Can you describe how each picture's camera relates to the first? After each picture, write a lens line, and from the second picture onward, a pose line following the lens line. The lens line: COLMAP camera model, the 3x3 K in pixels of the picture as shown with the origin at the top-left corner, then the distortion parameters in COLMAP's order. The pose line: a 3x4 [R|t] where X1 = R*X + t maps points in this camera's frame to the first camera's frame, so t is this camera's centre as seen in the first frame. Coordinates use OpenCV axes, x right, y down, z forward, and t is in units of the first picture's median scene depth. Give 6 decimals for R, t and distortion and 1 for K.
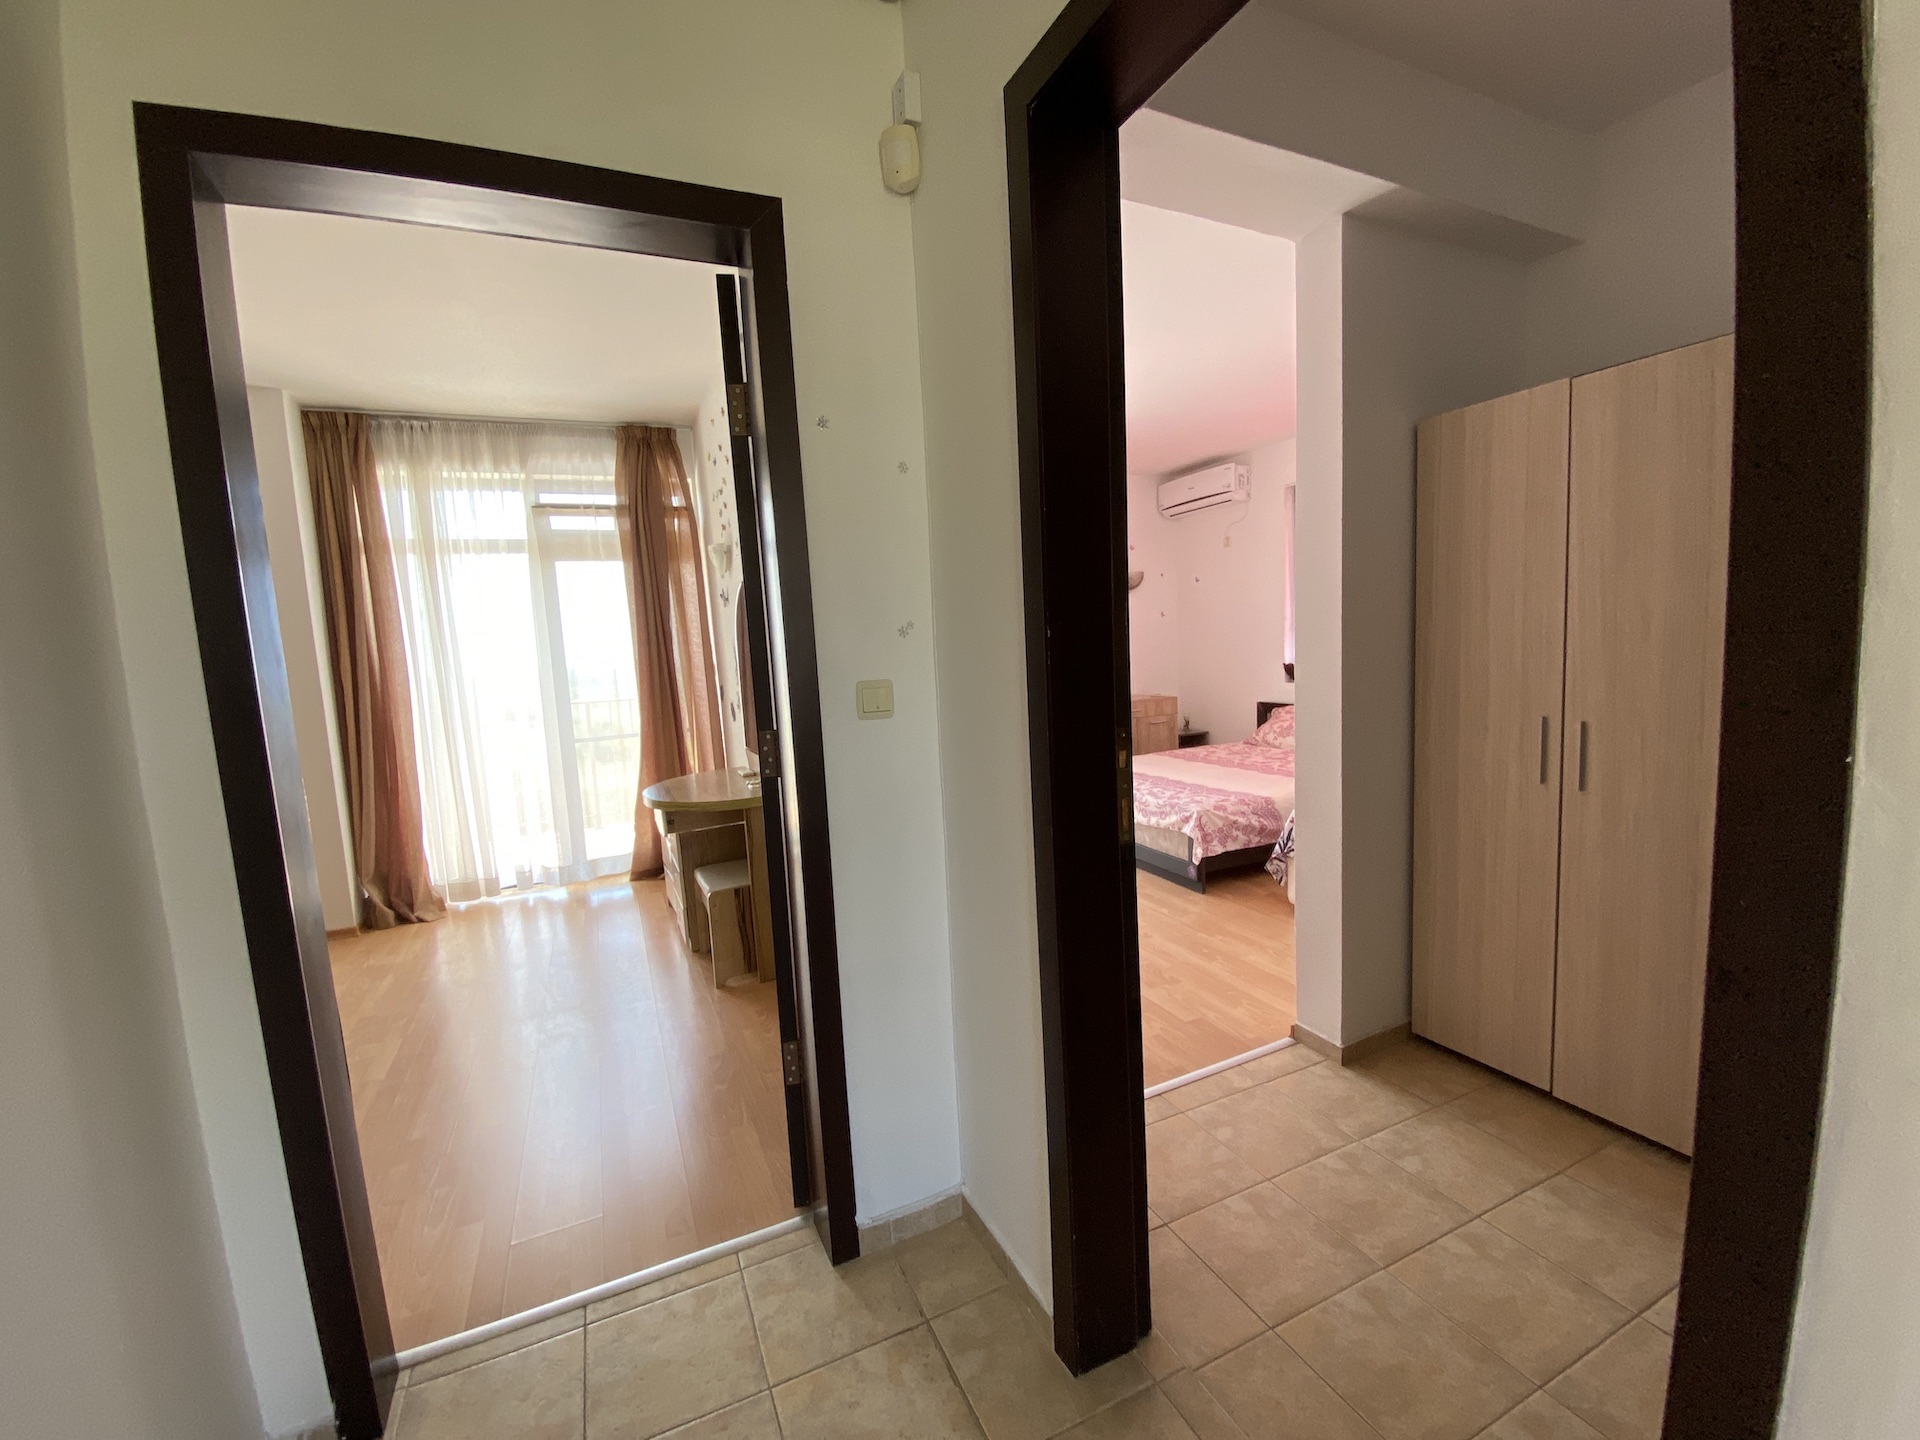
lens RADIAL K [[778.4, 0, 950.1], [0, 778.4, 723.4], [0, 0, 1]] dist [0.019113, -0.019790]
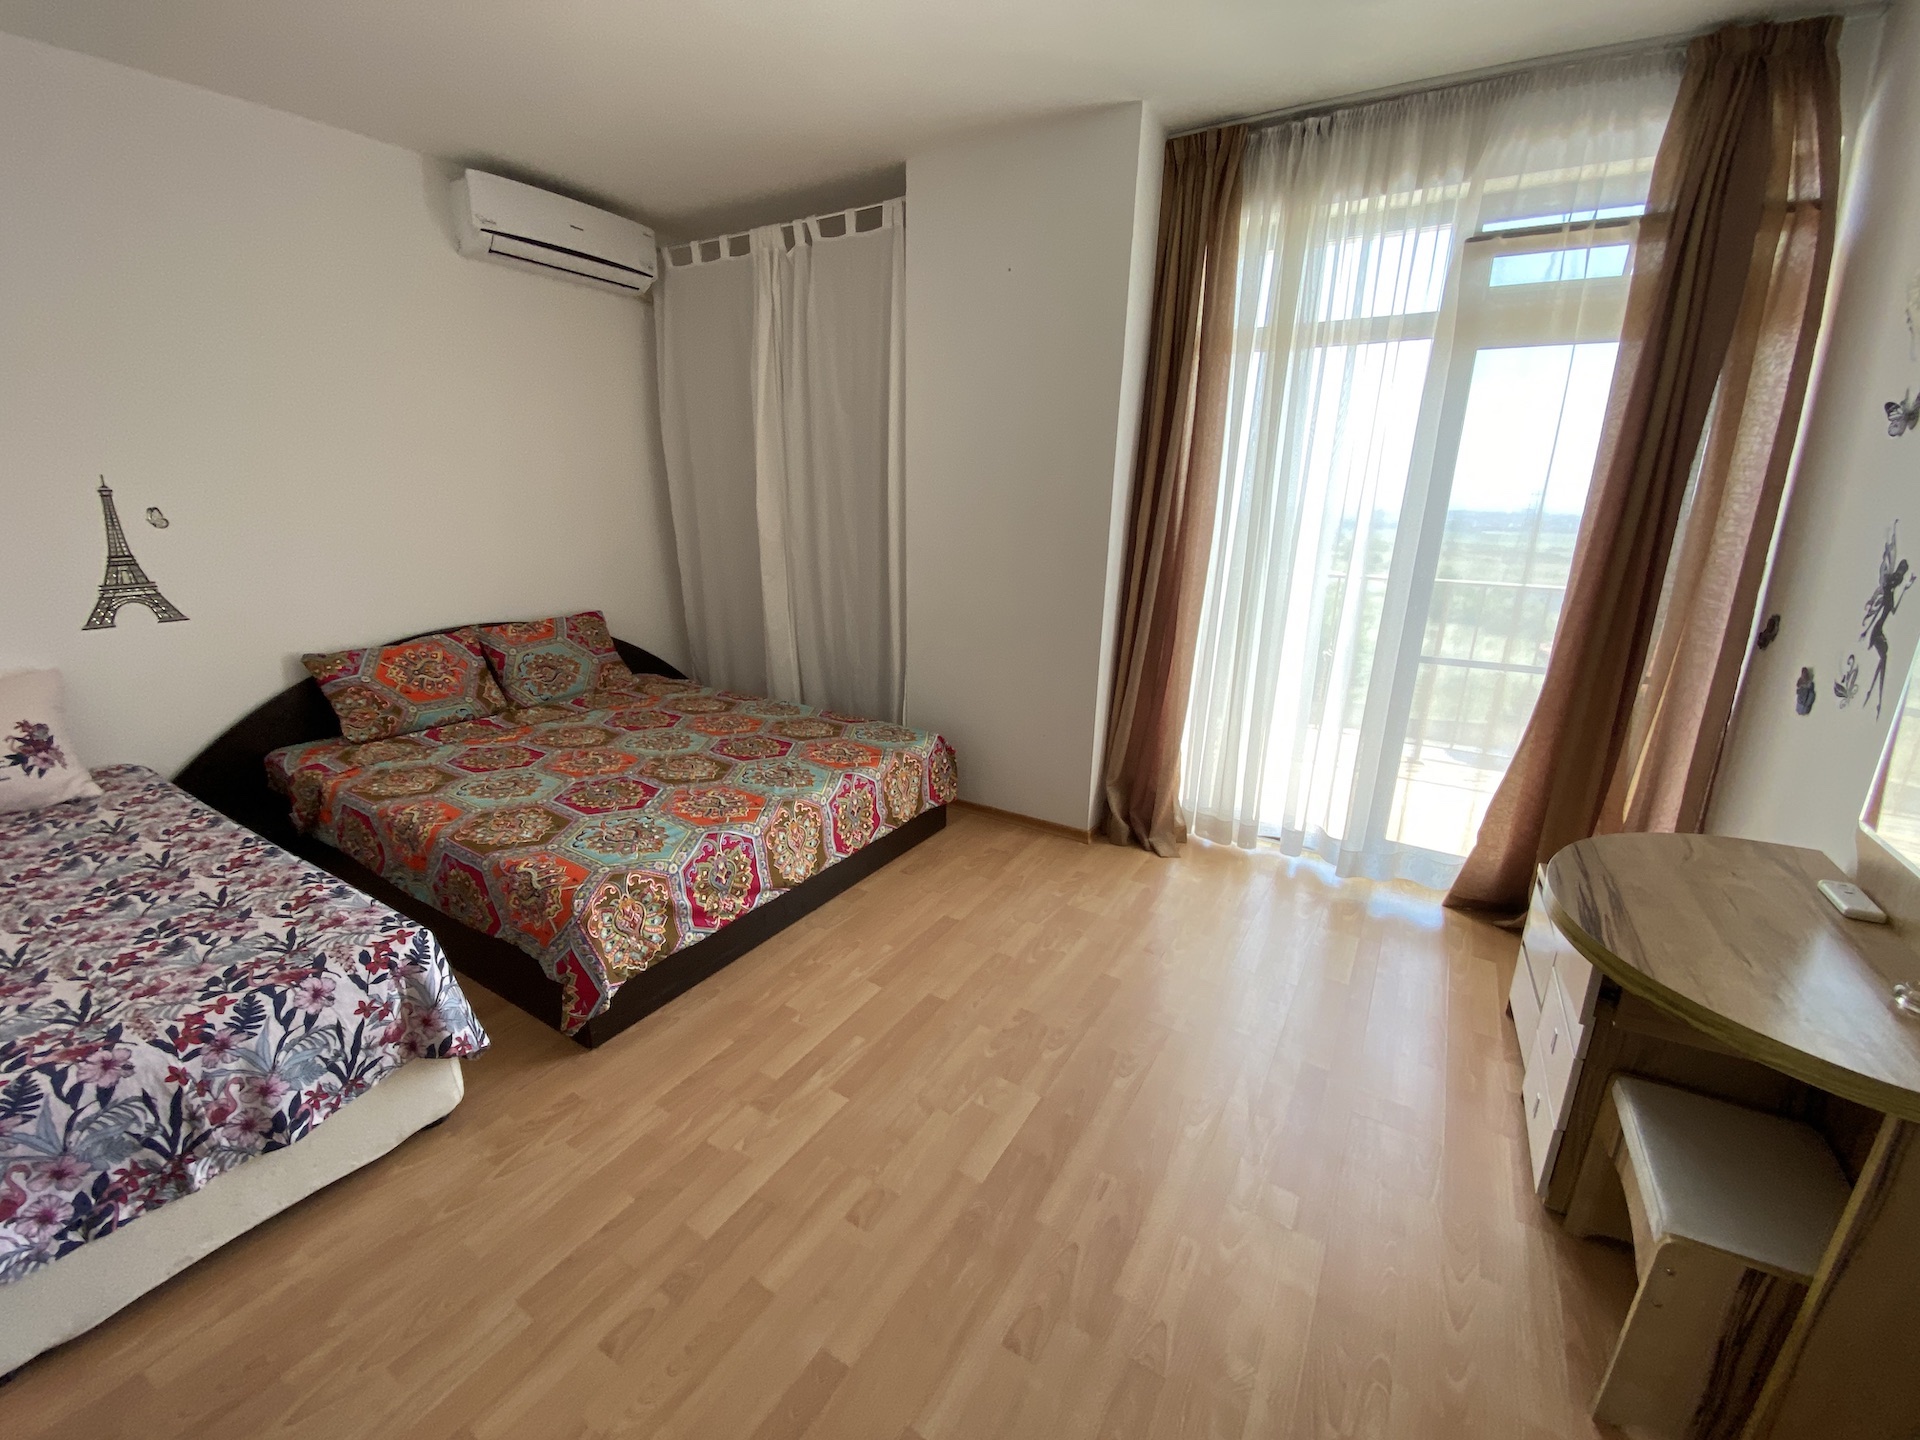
lens RADIAL K [[778.4, 0, 952.4], [0, 778.4, 713.0], [0, 0, 1]] dist [0.019113, -0.019790]
pose [[0.551578, 0.283198, -0.784577, -0.193548], [-0.146536, 0.958871, 0.243092, -0.035994], [0.821151, -0.019116, 0.570391, 0.353819]]
